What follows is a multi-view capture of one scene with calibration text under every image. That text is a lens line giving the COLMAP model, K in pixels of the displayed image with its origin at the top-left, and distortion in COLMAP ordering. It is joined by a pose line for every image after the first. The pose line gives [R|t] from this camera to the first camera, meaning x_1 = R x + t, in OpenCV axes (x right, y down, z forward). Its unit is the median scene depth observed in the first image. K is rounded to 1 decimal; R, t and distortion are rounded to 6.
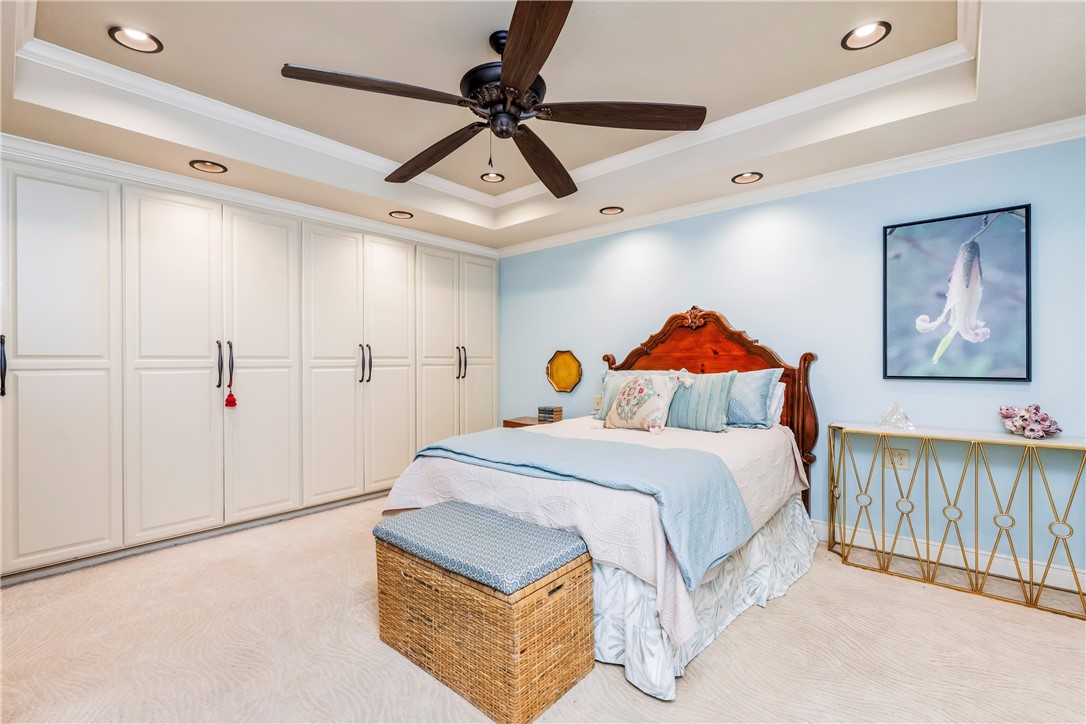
lens RADIAL K [[477.6, 0, 545.8], [0, 477.6, 358.1], [0, 0, 1]] dist [0.002489, 0.000473]
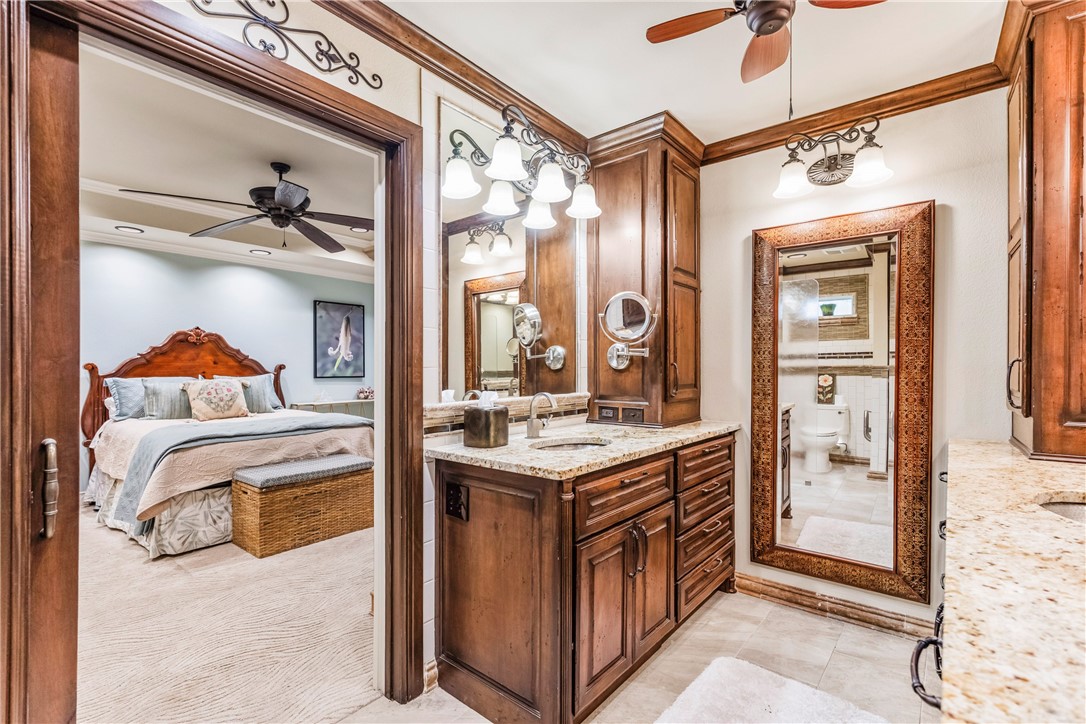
lens RADIAL K [[480.0, 0, 543.0], [0, 480.0, 362.0], [0, 0, 1]] dist [-0.012833, 0.000053]
pose [[-0.029245, 0.014677, 0.999465, -1.258951], [-0.004733, 0.999879, -0.014822, 0.001851], [-0.999561, -0.005163, -0.029172, 0.122242]]
